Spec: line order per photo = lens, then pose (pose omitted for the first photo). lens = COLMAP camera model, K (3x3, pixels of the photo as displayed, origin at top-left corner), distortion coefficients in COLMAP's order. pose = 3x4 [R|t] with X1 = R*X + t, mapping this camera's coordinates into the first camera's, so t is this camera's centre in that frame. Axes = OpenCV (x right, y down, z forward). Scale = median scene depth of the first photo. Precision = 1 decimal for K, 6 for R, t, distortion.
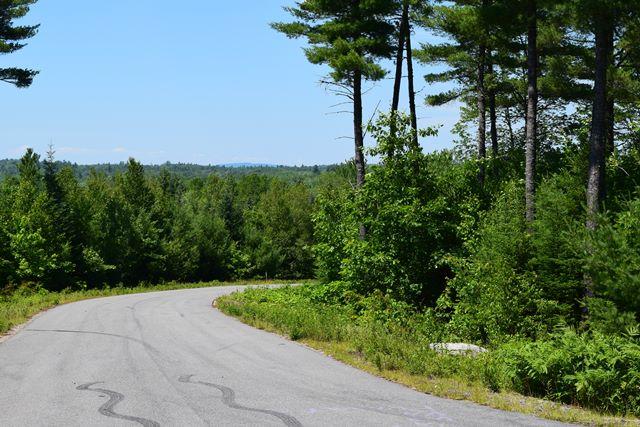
lens RADIAL K [[1314.2, 0, 321.6], [0, 1314.2, 214.5], [0, 0, 1]] dist [-0.077949, 0.000000]
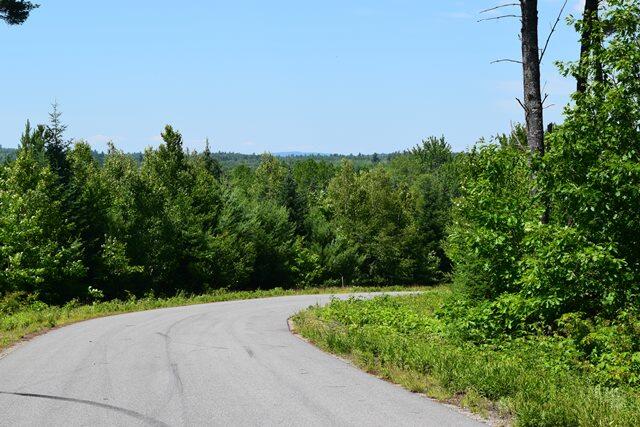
lens RADIAL K [[1473.3, 0, 318.7], [0, 1473.3, 214.3], [0, 0, 1]] dist [0.058721, 0.000000]
pose [[0.999175, -0.001182, -0.040599, -0.025795], [0.001292, 0.999996, 0.002663, 0.006964], [0.040596, -0.002713, 0.999172, 0.180408]]
